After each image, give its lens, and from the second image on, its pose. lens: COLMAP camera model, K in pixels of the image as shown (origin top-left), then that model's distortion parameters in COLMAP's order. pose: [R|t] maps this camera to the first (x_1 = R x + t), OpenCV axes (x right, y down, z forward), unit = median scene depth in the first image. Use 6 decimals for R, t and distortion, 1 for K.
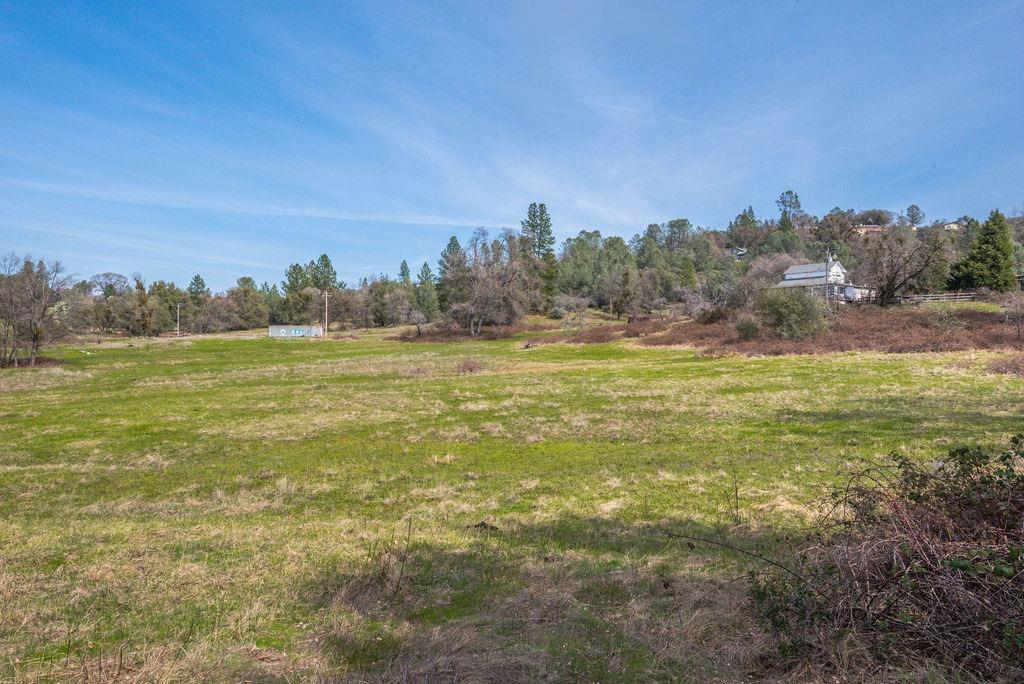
lens RADIAL K [[687.4, 0, 512.0], [0, 687.4, 342.0], [0, 0, 1]] dist [0.042443, -0.000074]
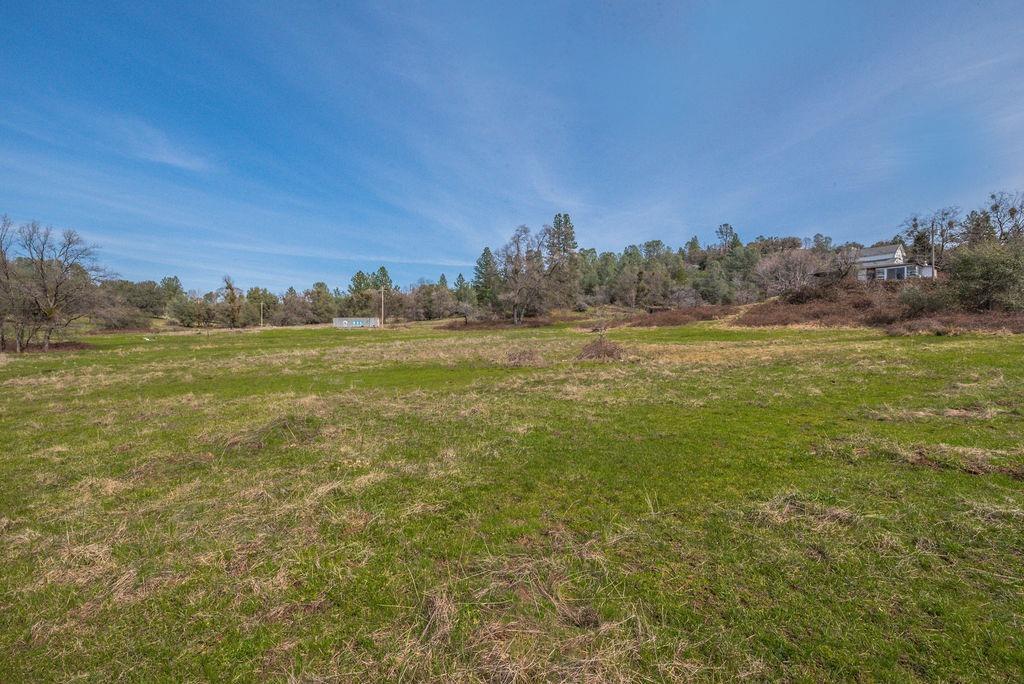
lens RADIAL K [[471.4, 0, 512.0], [0, 471.4, 342.0], [0, 0, 1]] dist [0.000089, 0.000034]
pose [[0.999994, -0.002569, -0.002179, -0.042025], [0.002592, 0.999942, 0.010488, 0.007429], [0.002152, -0.010494, 0.999943, 0.172257]]
